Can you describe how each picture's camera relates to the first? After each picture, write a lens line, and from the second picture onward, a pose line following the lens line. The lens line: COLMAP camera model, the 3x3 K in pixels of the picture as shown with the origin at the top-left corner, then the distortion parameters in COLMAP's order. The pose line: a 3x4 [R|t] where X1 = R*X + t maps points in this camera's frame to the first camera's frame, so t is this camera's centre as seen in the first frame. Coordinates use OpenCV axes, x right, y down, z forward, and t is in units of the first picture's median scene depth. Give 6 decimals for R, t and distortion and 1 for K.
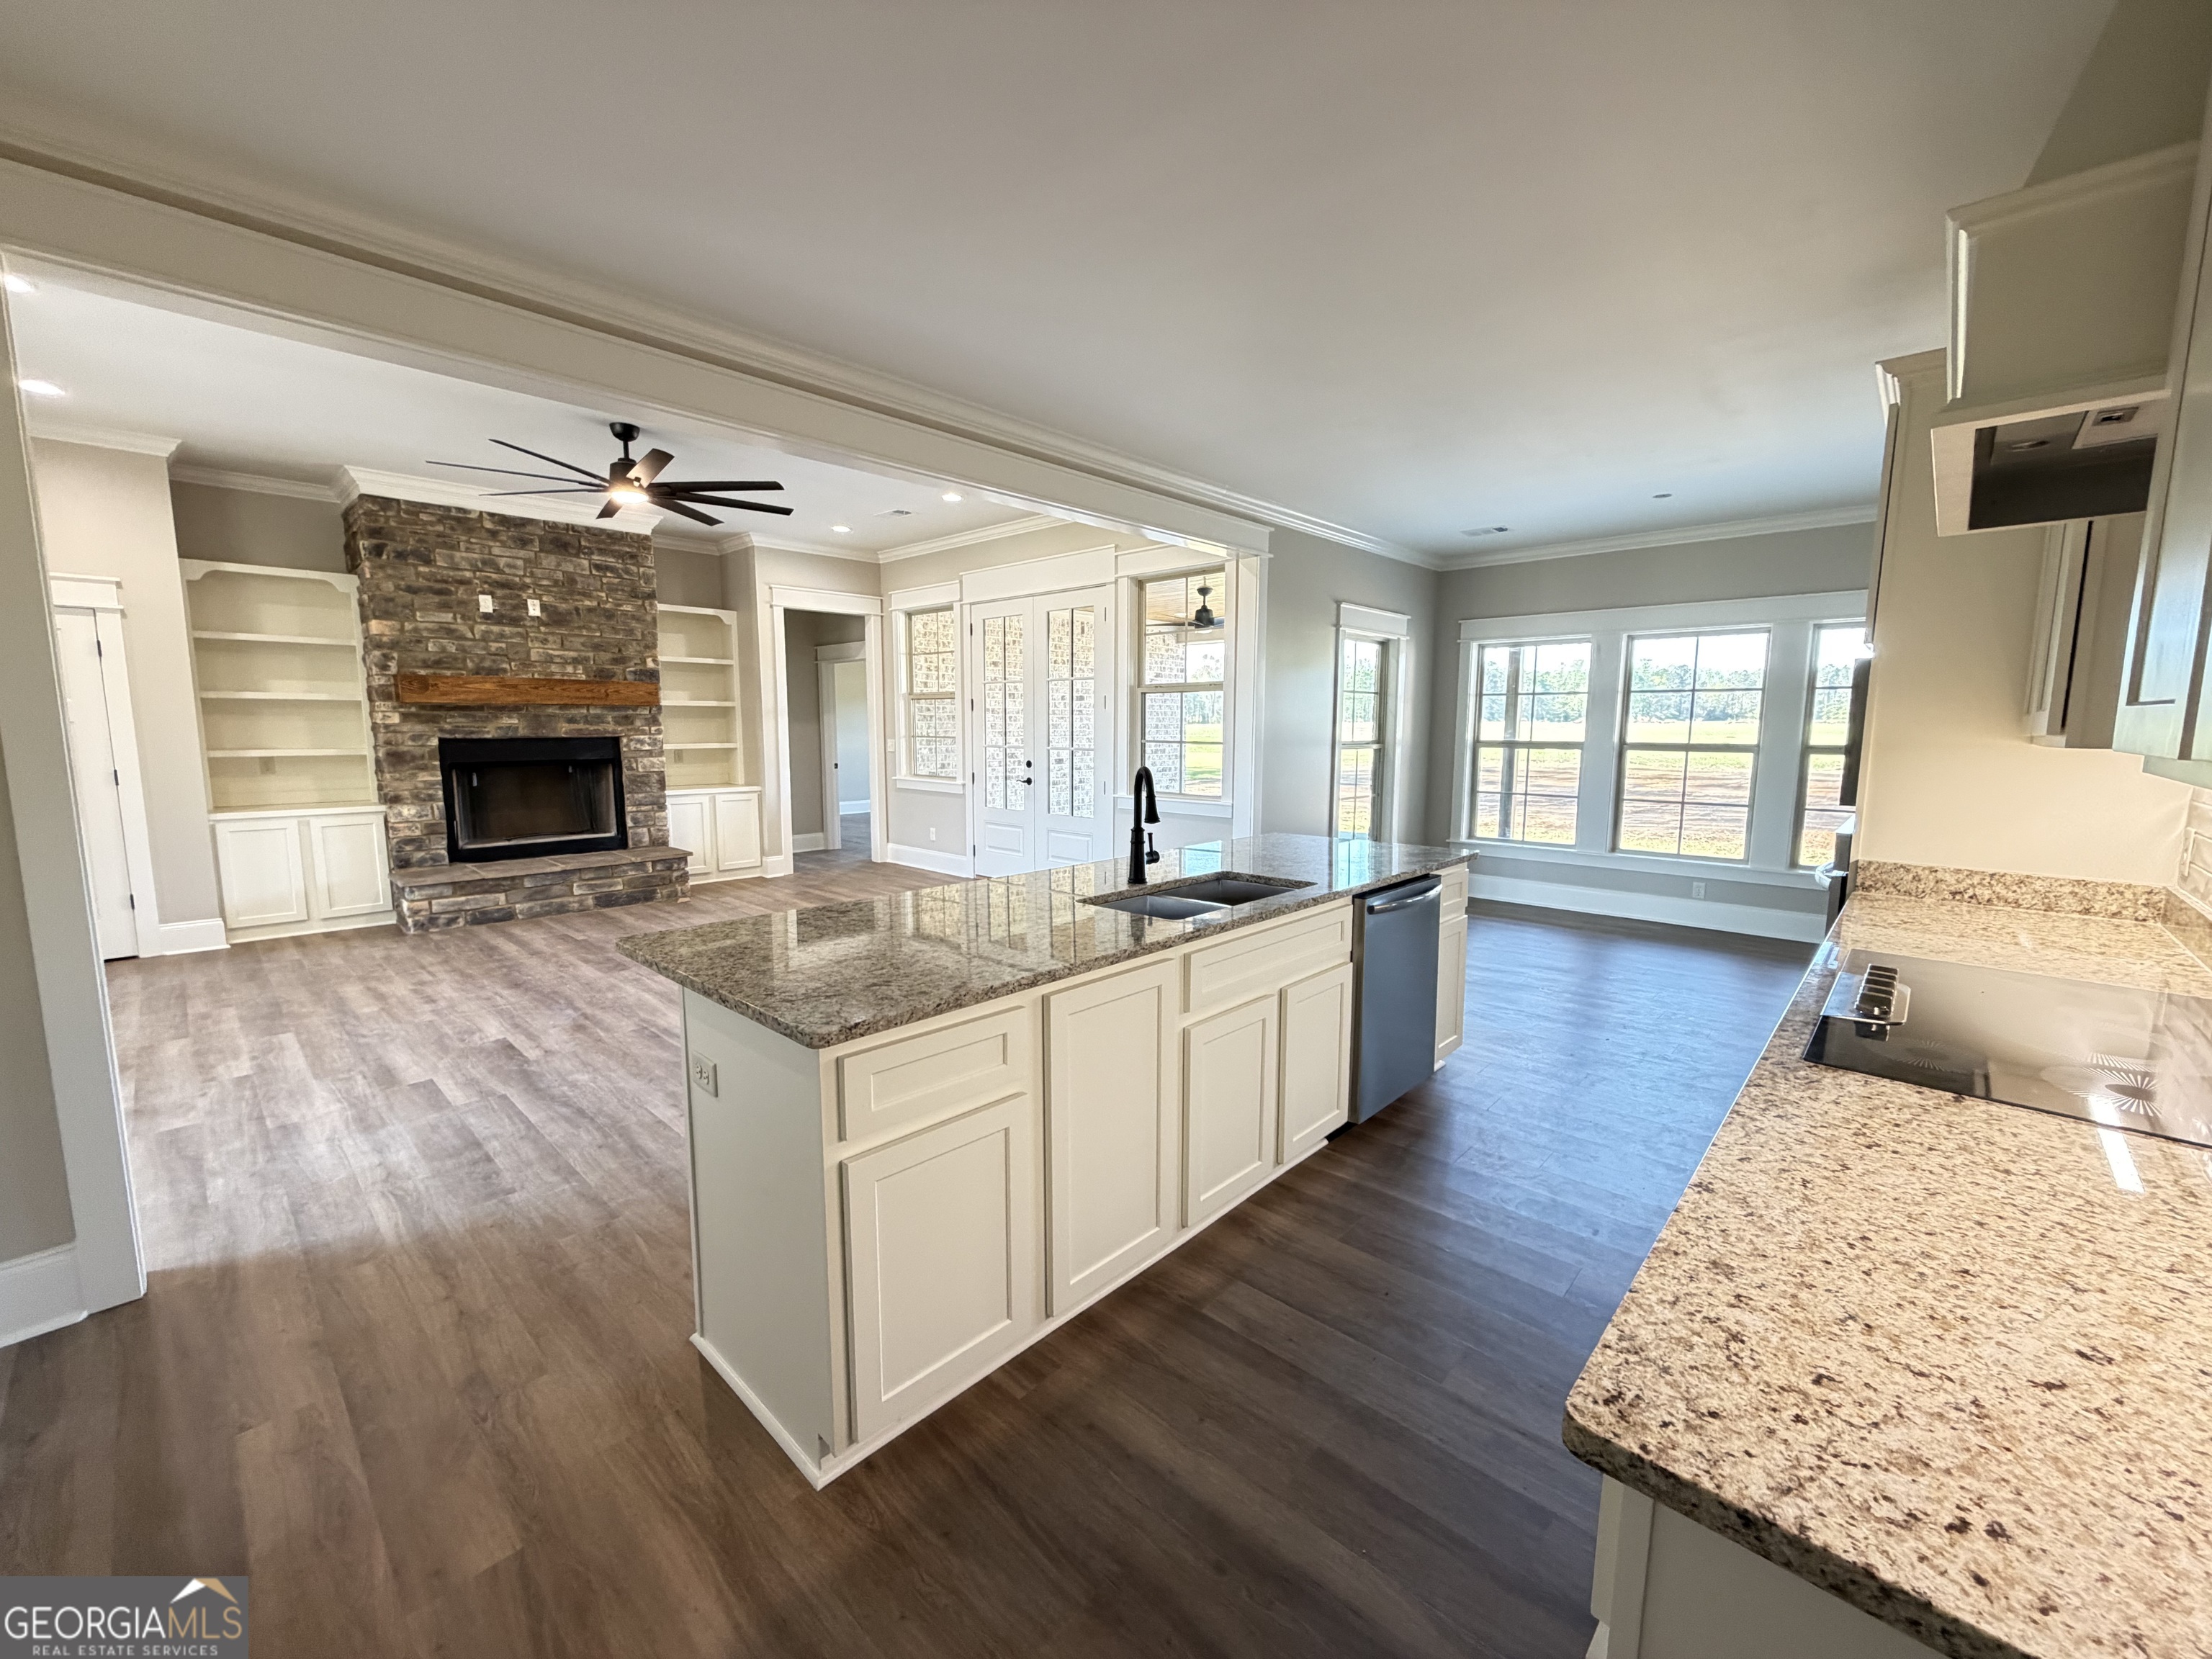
lens RADIAL K [[882.9, 0, 1099.5], [0, 882.9, 825.2], [0, 0, 1]] dist [-0.000496, 0.000510]
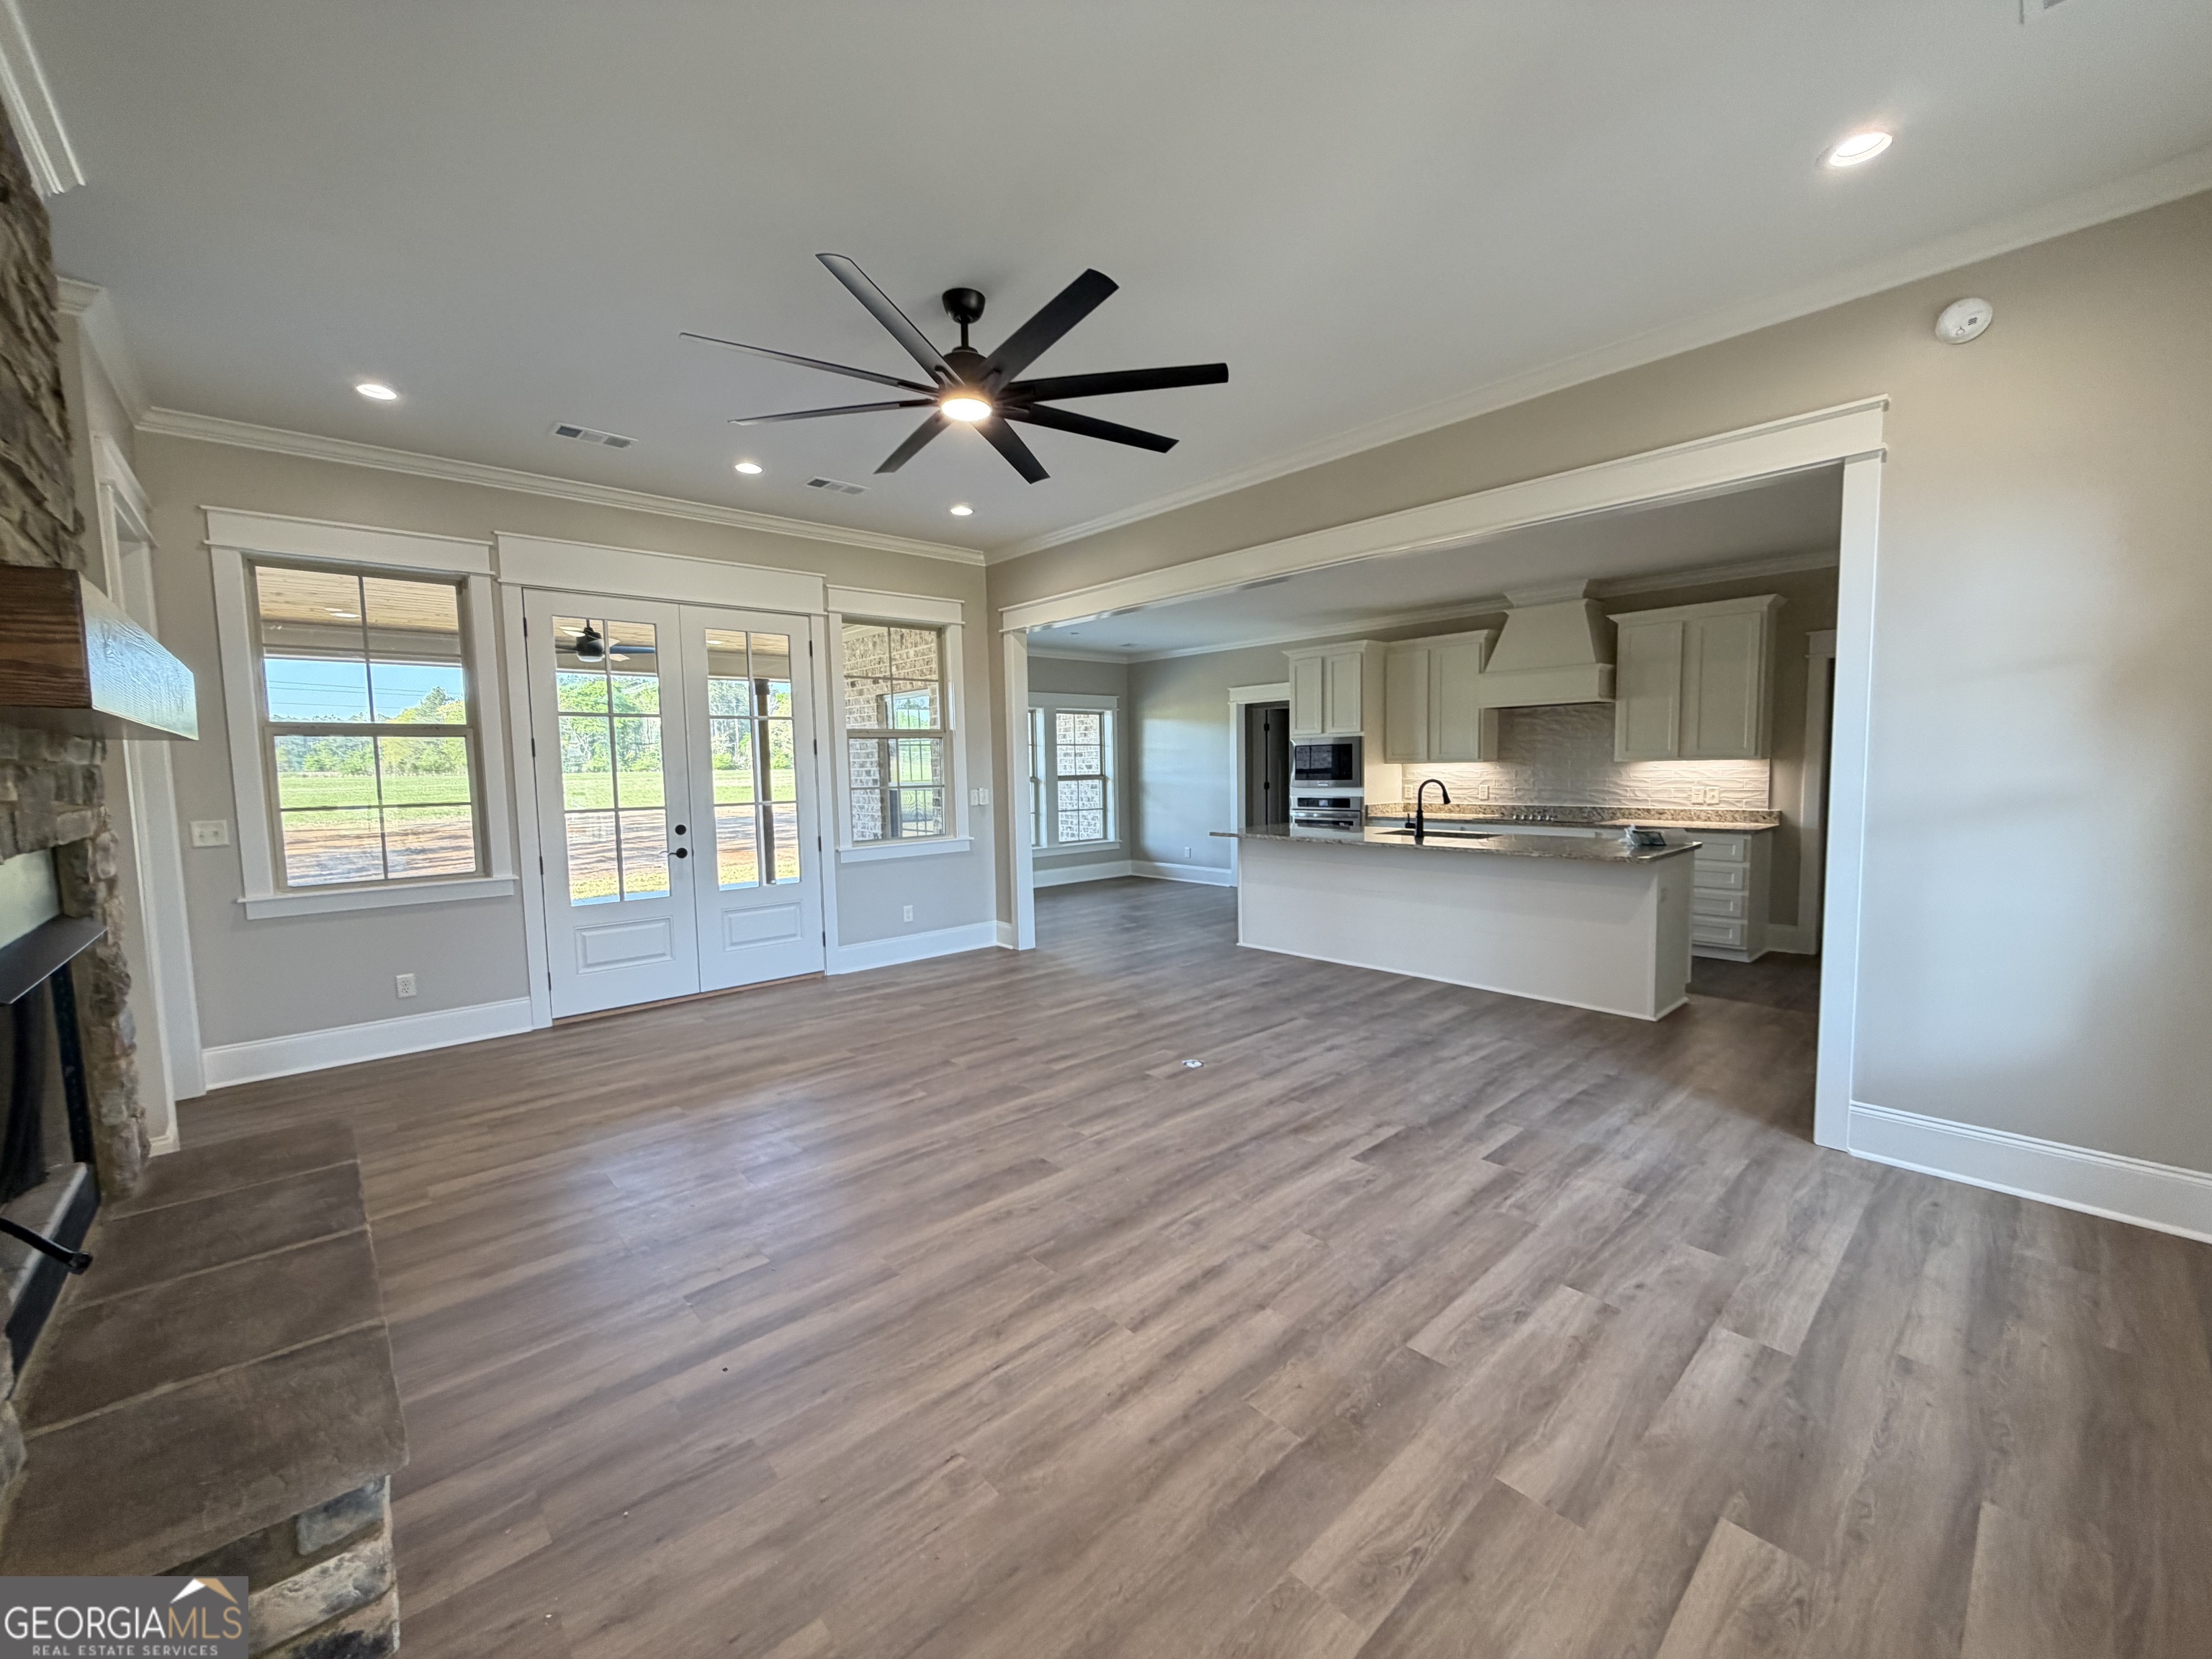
lens RADIAL K [[882.9, 0, 1102.3], [0, 882.9, 826.8], [0, 0, 1]] dist [-0.000496, 0.000510]
pose [[0.078469, -0.076563, 0.993972, -0.936425], [0.136338, 0.988503, 0.065378, -0.087713], [-0.987550, 0.130386, 0.088005, 0.715217]]
